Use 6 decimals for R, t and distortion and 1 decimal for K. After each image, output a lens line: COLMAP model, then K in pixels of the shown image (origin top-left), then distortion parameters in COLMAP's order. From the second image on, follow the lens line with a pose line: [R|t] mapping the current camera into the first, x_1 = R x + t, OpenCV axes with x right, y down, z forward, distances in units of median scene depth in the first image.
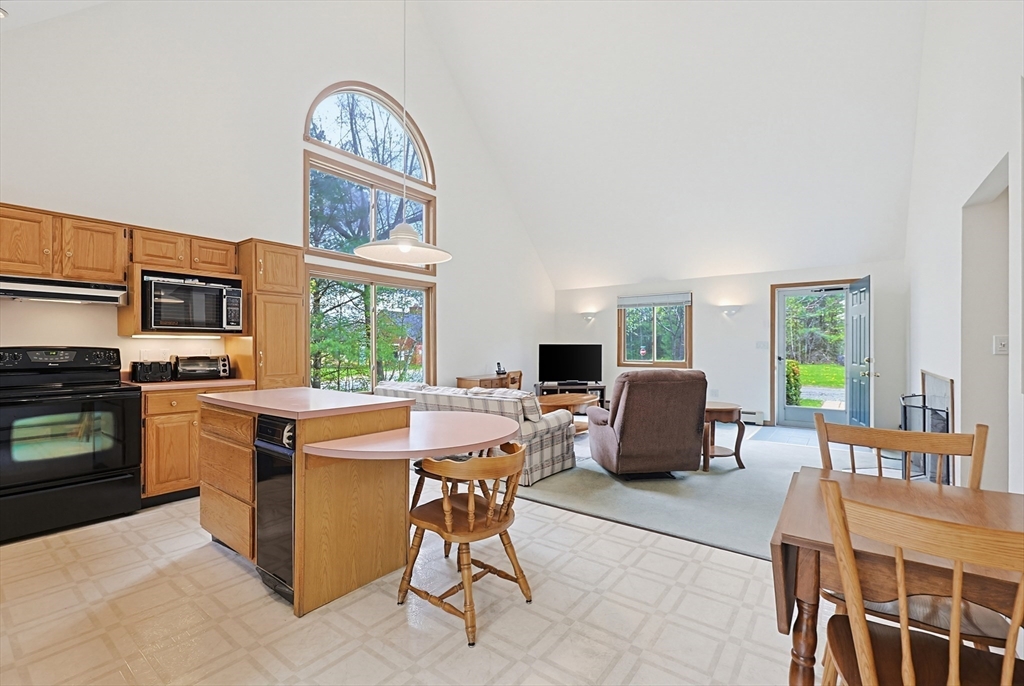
lens RADIAL K [[450.7, 0, 507.5], [0, 450.7, 337.9], [0, 0, 1]] dist [0.000594, 0.000162]
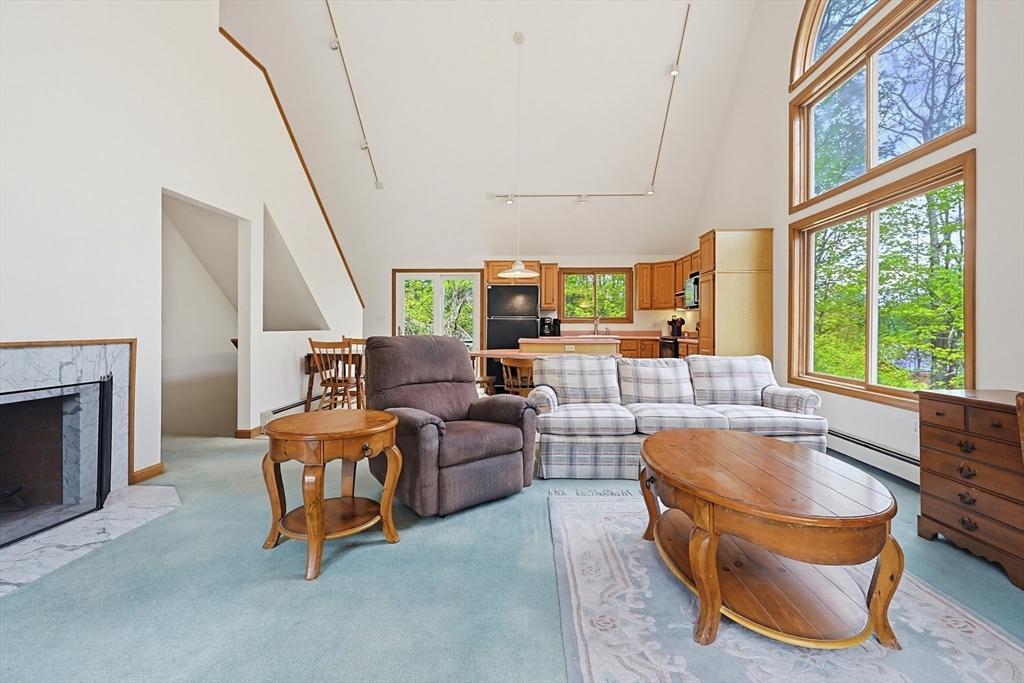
lens RADIAL K [[448.4, 0, 520.0], [0, 448.4, 326.8], [0, 0, 1]] dist [-0.002028, -0.000535]
pose [[-0.814754, -0.004305, -0.579791, 0.380019], [0.006370, 0.999846, -0.016376, 0.039711], [0.579772, -0.017035, -0.814601, 1.009797]]
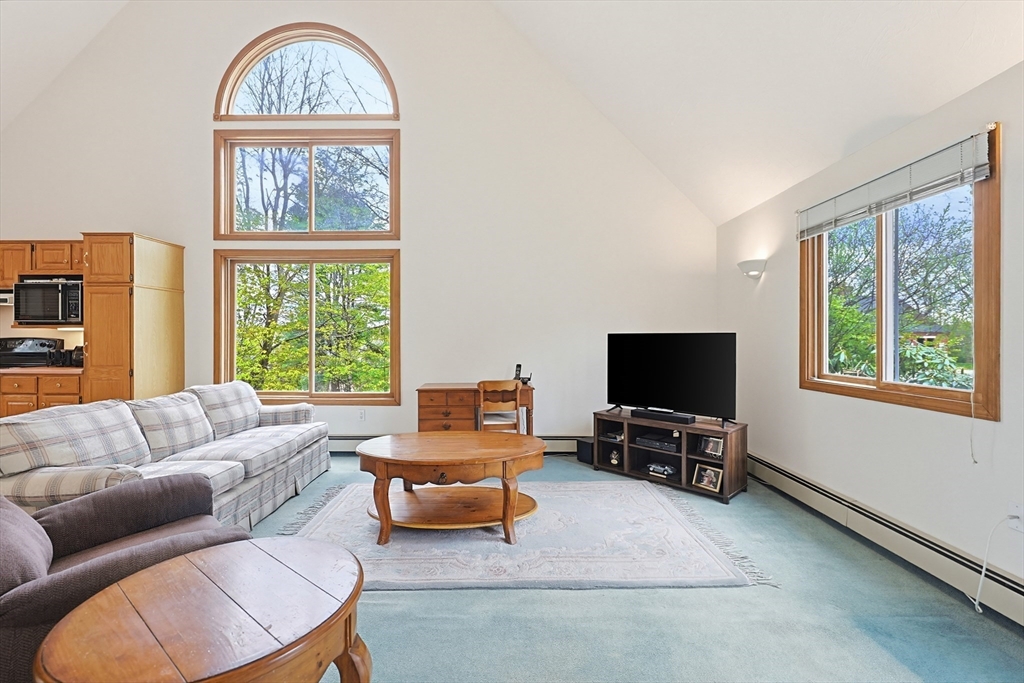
lens RADIAL K [[450.7, 0, 507.5], [0, 450.7, 336.4], [0, 0, 1]] dist [0.000594, 0.000162]
pose [[0.596234, -0.005995, -0.802789, 0.480925], [0.014549, 0.999889, 0.003339, 0.015826], [0.802679, -0.013671, 0.596255, 0.657279]]
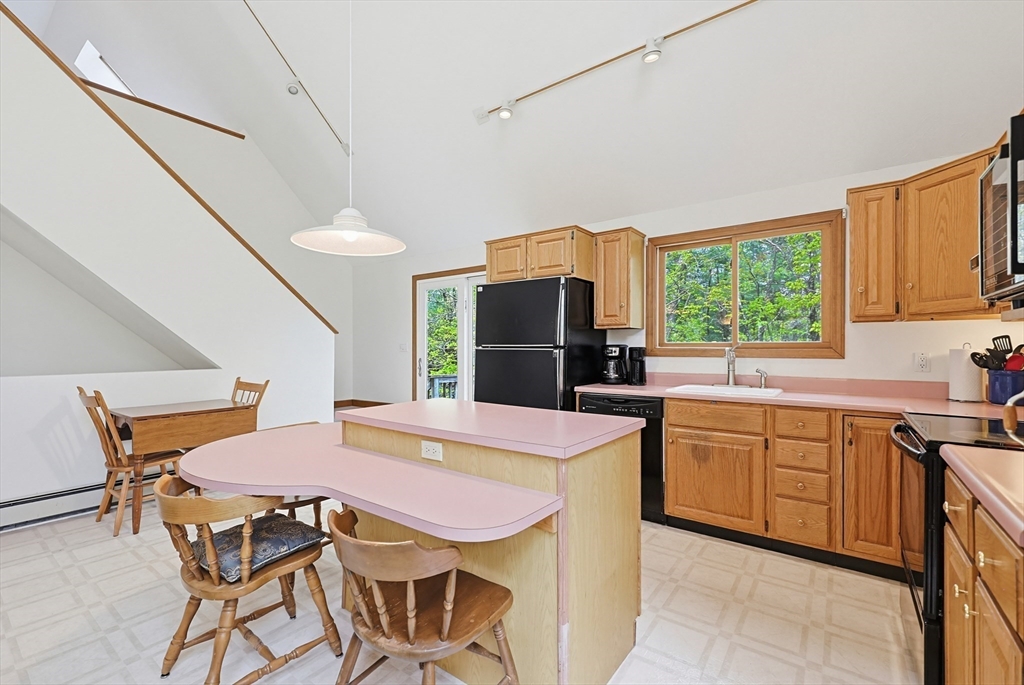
lens RADIAL K [[441.5, 0, 510.3], [0, 441.5, 347.9], [0, 0, 1]] dist [0.000989, 0.000077]
pose [[-0.999959, -0.001320, -0.008963, -0.186522], [-0.001176, 0.999871, -0.016041, 0.011401], [0.008983, -0.016030, -0.999831, 0.668758]]
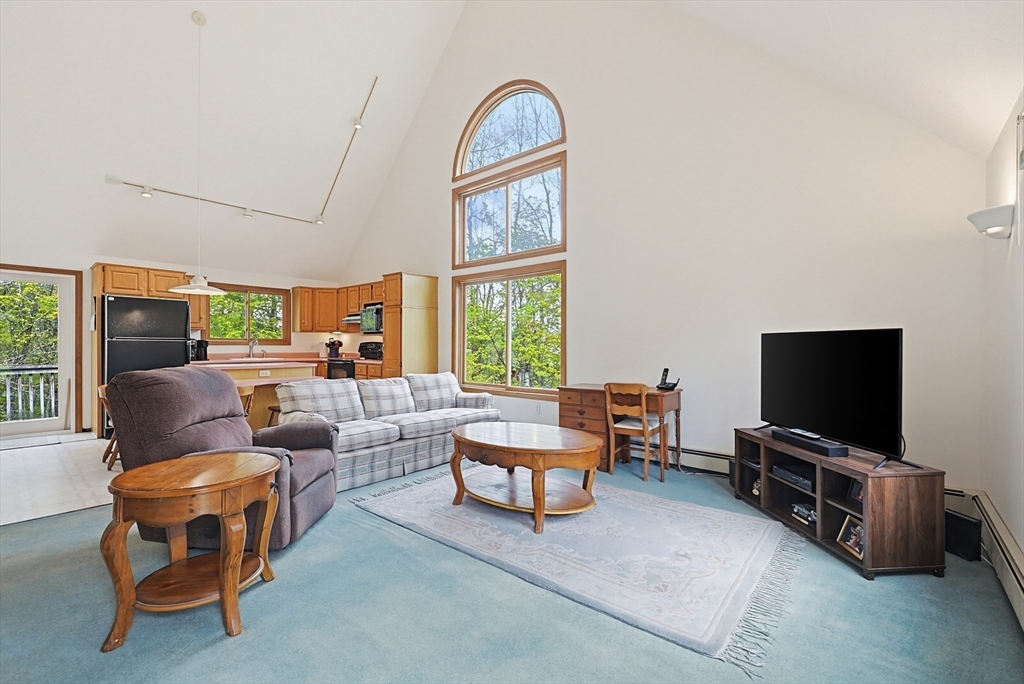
lens RADIAL K [[442.9, 0, 512.0], [0, 442.9, 342.0], [0, 0, 1]] dist [0.003147, 0.000890]
pose [[-0.065704, -0.009109, -0.997798, 0.571290], [0.015089, 0.999835, -0.010121, 0.025799], [0.997725, -0.015721, -0.065556, 0.886330]]
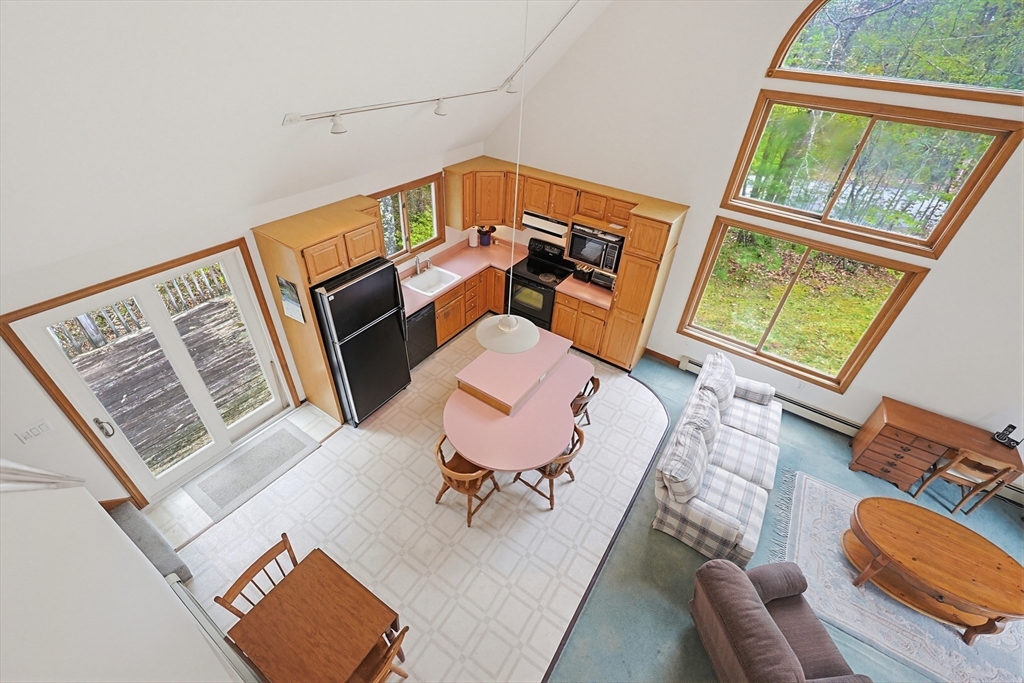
lens RADIAL K [[442.9, 0, 512.0], [0, 442.9, 341.5], [0, 0, 1]] dist [0.003147, 0.000890]
pose [[0.067106, 0.607644, -0.791369, 0.342911], [-0.035860, 0.794113, 0.606711, -0.376152], [0.997101, -0.012335, 0.075080, 0.325672]]
